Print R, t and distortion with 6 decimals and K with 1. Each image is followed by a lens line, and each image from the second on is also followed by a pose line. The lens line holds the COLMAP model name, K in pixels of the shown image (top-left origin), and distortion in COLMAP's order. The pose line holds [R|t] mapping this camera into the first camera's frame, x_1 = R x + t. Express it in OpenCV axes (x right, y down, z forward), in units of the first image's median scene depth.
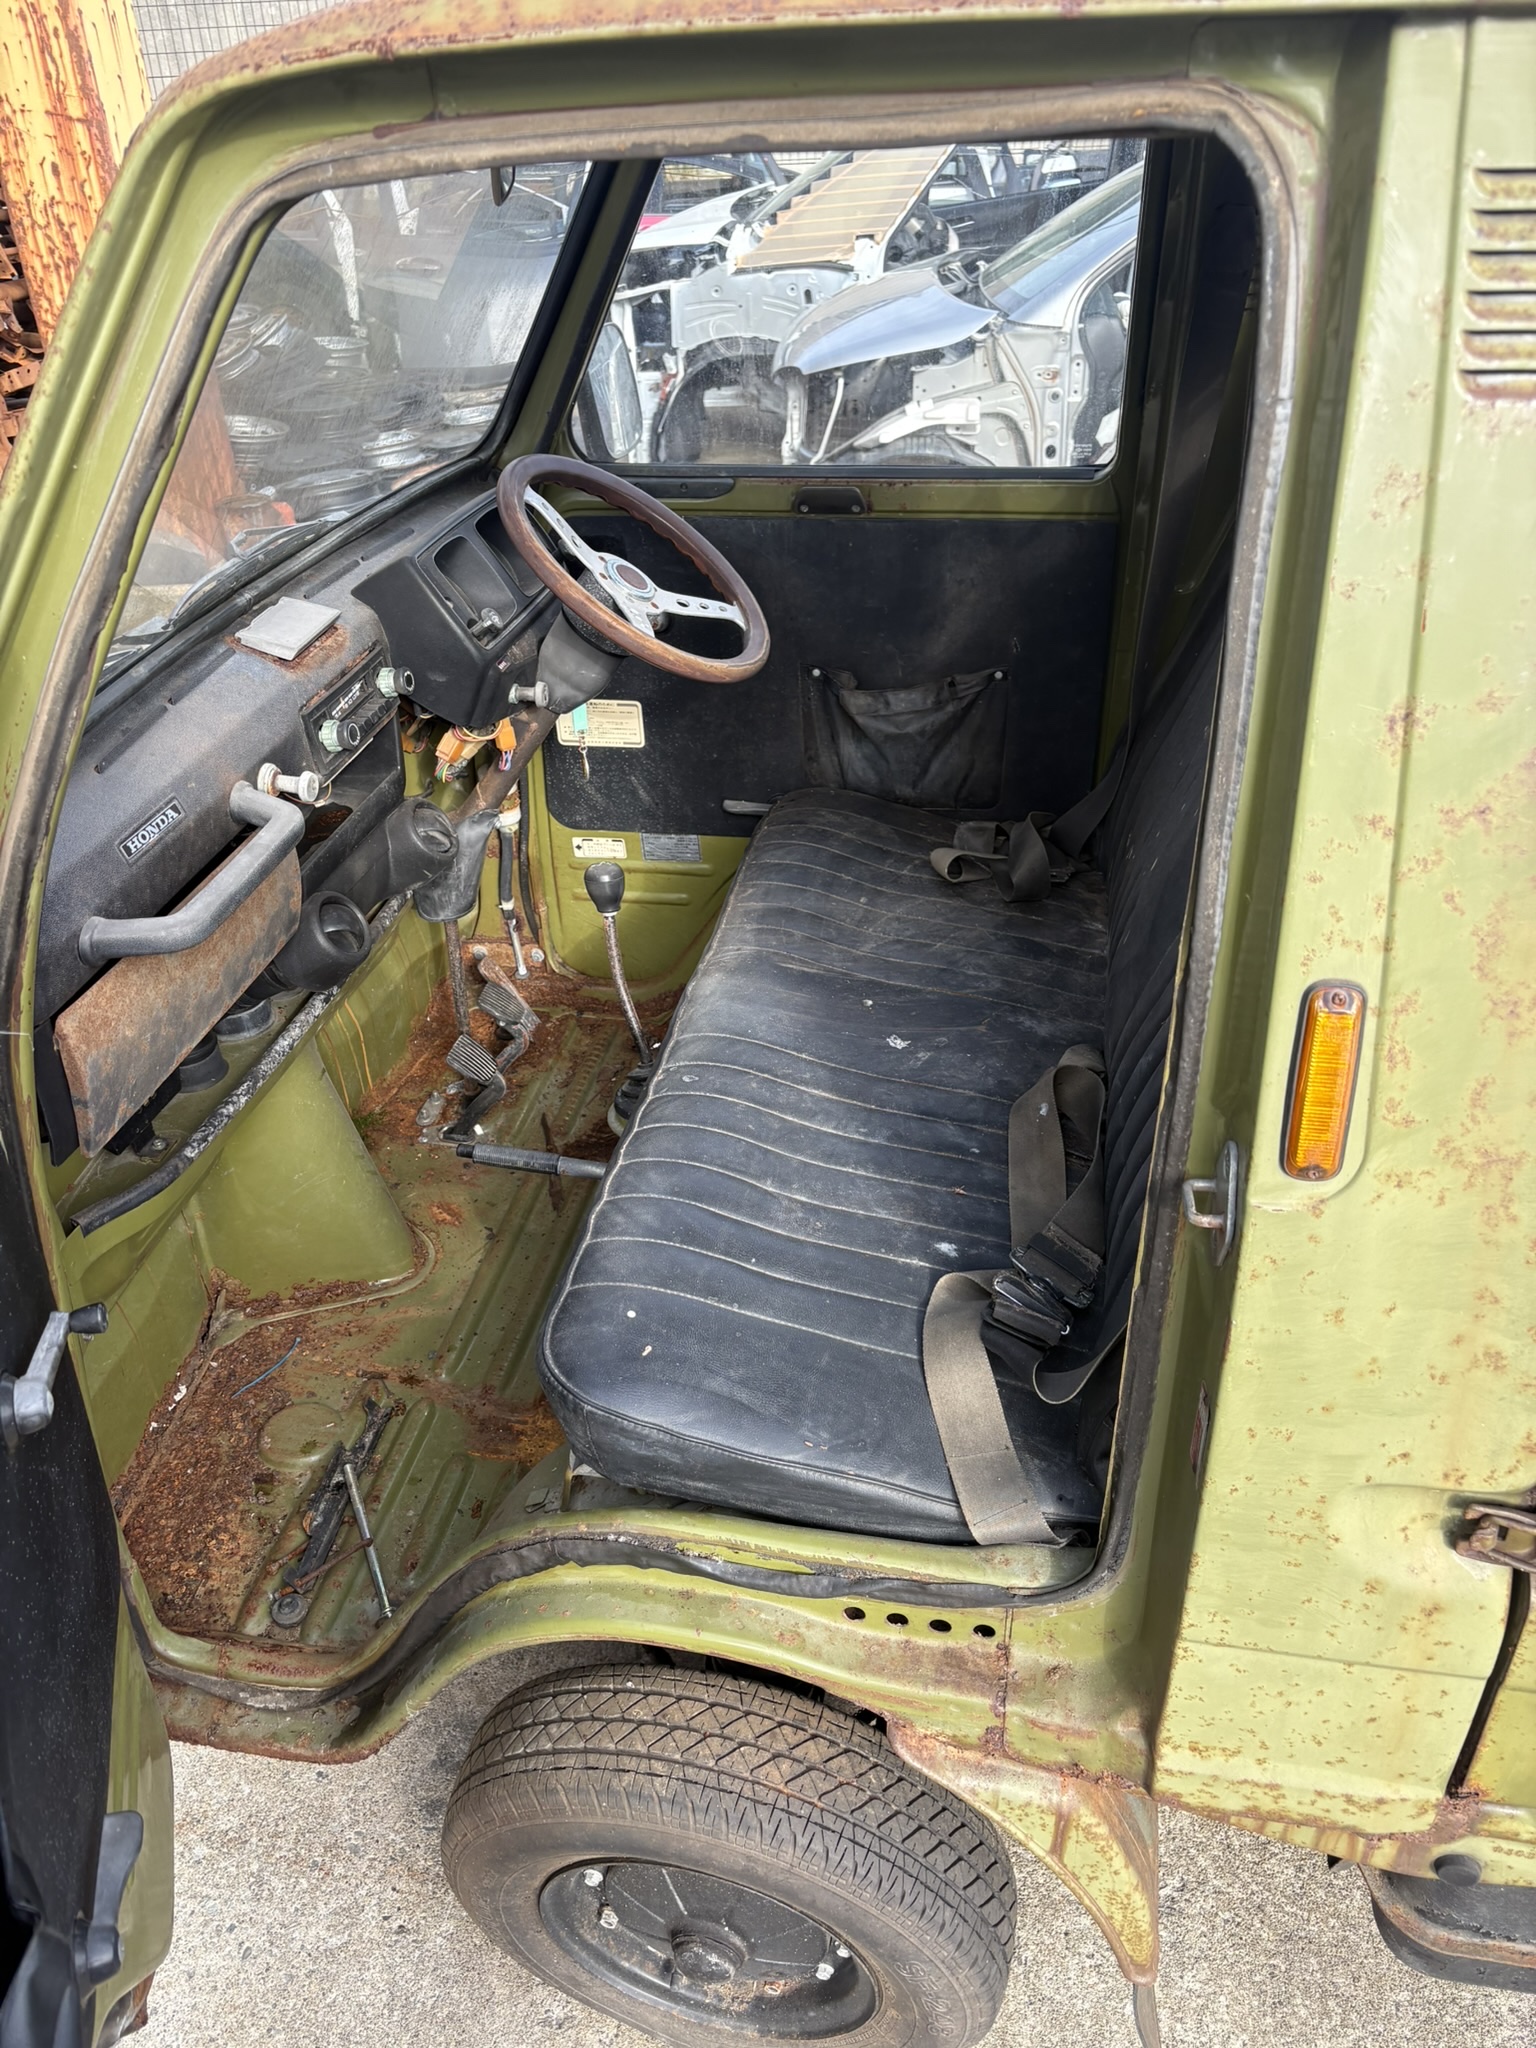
lens RADIAL K [[1534.0, 0, 749.4], [0, 1534.0, 1027.3], [0, 0, 1]] dist [0.001340, 0.004785]
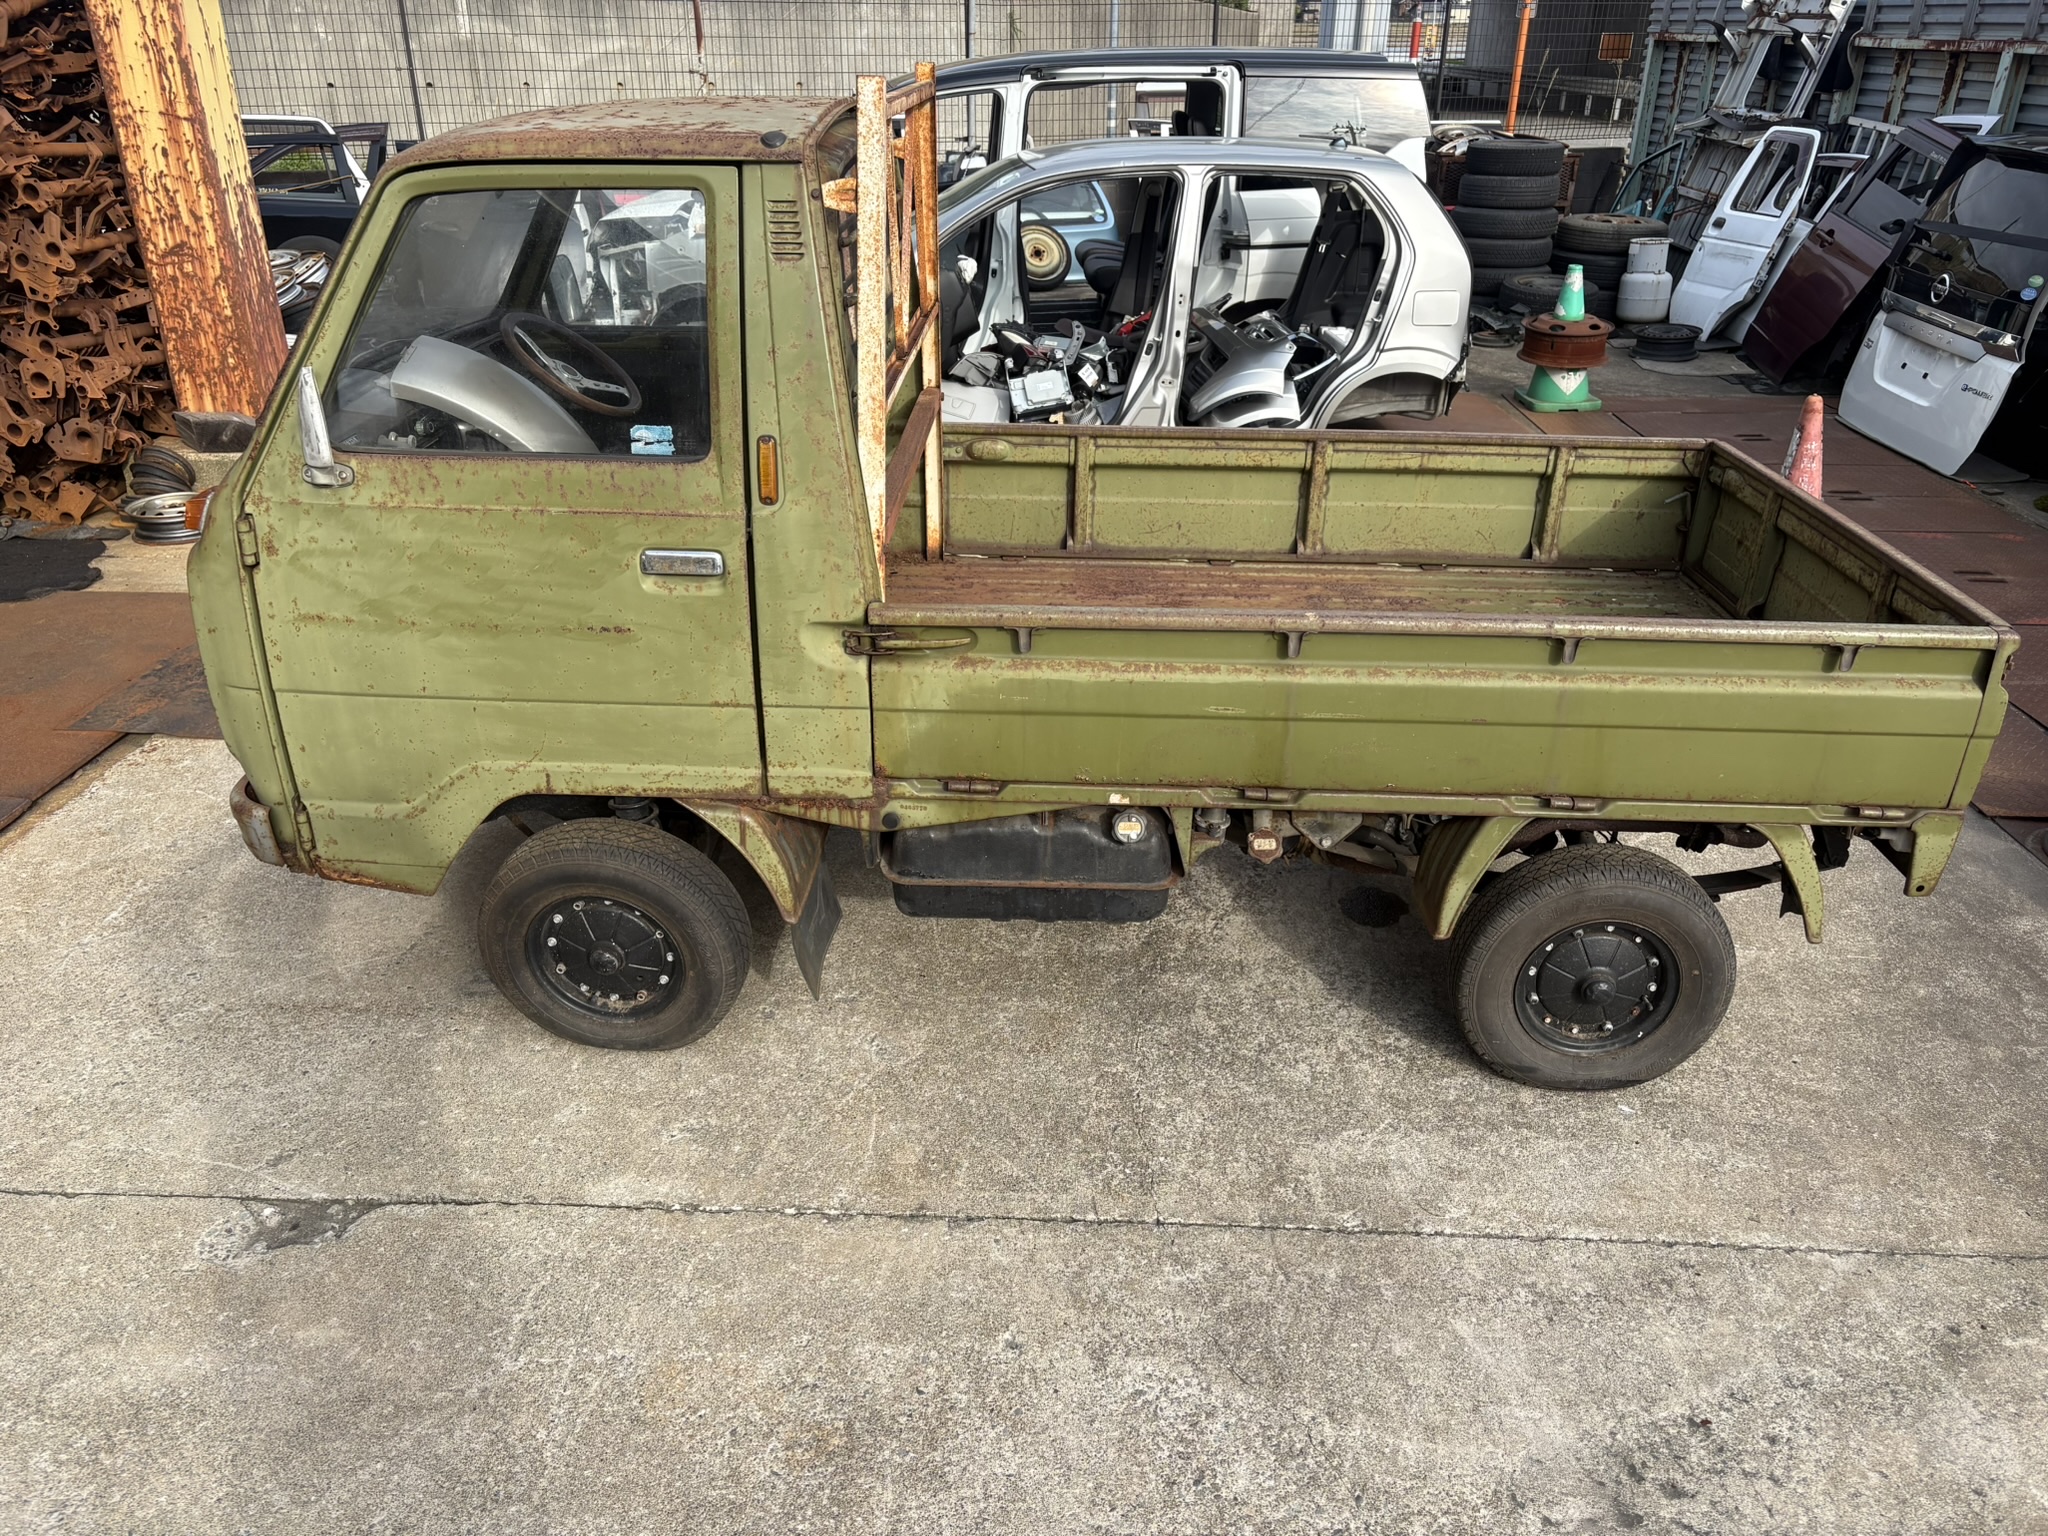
lens RADIAL K [[1561.6, 0, 1024.0], [0, 1561.6, 768.0], [0, 0, 1]] dist [0.016998, -0.001592]
pose [[0.988472, -0.031942, 0.147998, 0.071214], [0.051626, 0.990020, -0.131128, 0.195778], [-0.142333, 0.137257, 0.980256, -0.384623]]
